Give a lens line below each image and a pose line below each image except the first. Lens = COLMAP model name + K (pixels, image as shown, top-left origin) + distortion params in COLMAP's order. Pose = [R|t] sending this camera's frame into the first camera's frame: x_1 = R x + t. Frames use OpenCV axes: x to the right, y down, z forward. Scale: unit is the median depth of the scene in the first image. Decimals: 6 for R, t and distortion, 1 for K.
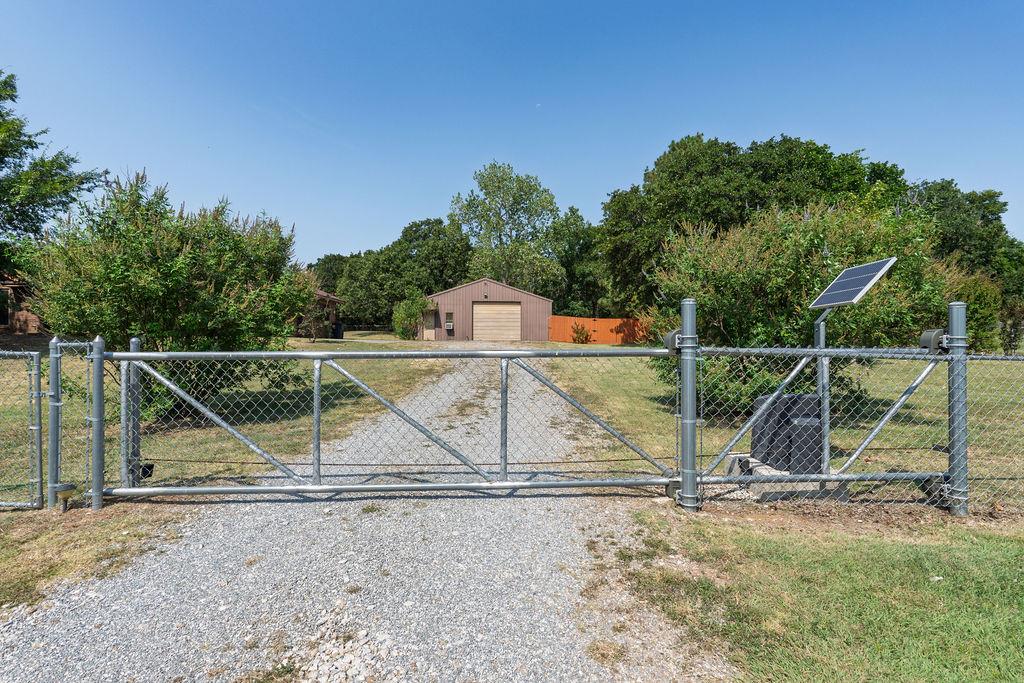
lens RADIAL K [[476.2, 0, 511.2], [0, 476.2, 340.1], [0, 0, 1]] dist [-0.011069, -0.000679]
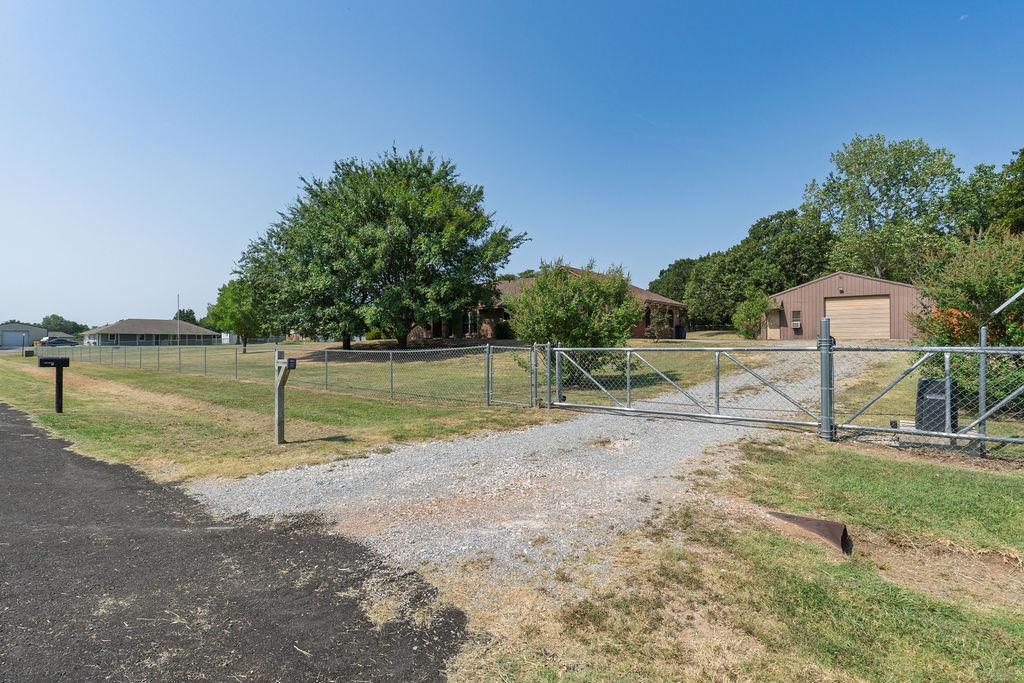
lens RADIAL K [[476.2, 0, 508.1], [0, 476.2, 340.1], [0, 0, 1]] dist [-0.011069, -0.000679]
pose [[0.749285, -0.008916, -0.662188, 0.073368], [0.009640, 0.999950, -0.002557, -0.001309], [0.662177, -0.004468, 0.749334, -0.118885]]
